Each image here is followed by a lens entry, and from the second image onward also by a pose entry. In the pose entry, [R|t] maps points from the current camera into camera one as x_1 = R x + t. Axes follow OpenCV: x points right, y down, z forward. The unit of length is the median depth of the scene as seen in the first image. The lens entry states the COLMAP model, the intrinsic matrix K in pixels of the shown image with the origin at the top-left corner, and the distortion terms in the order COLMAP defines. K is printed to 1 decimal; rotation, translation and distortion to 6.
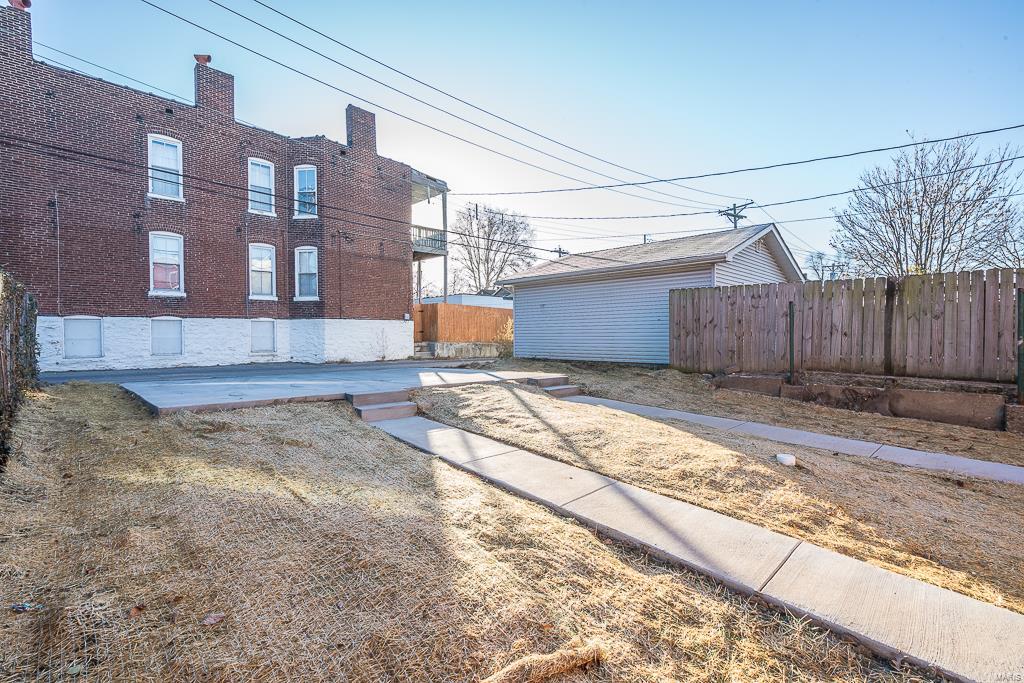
lens RADIAL K [[475.7, 0, 513.8], [0, 475.7, 338.7], [0, 0, 1]] dist [-0.010255, 0.002704]
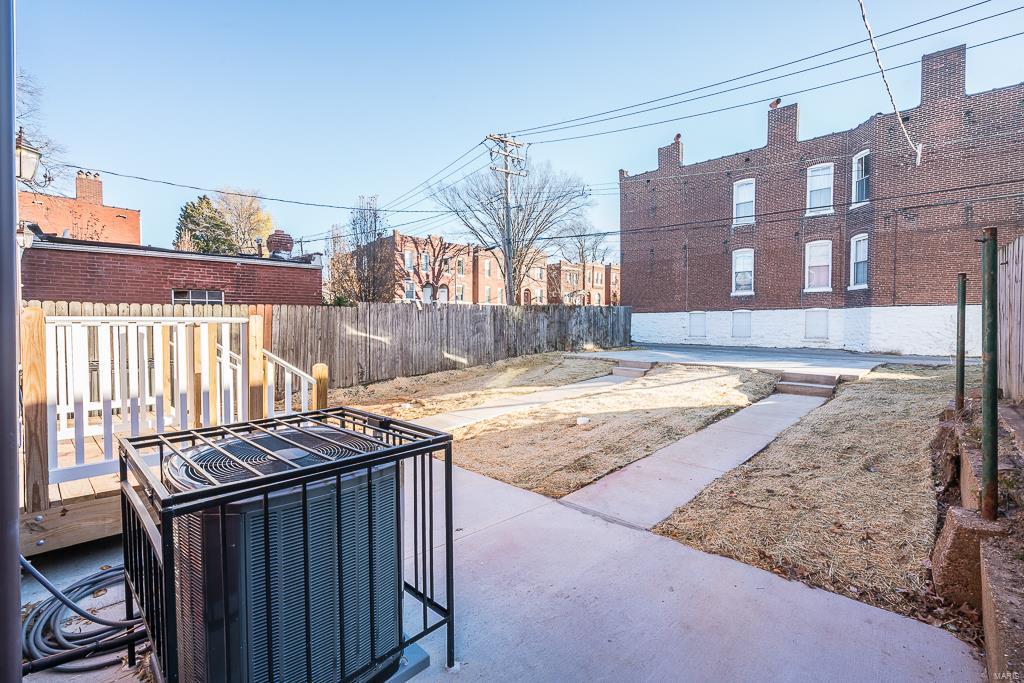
lens RADIAL K [[475.7, 0, 517.0], [0, 475.7, 337.7], [0, 0, 1]] dist [-0.010255, 0.002704]
pose [[0.012193, 0.031258, -0.999437, 0.587117], [-0.012455, 0.999439, 0.031106, -0.000332], [0.999848, 0.012068, 0.012576, 0.289778]]
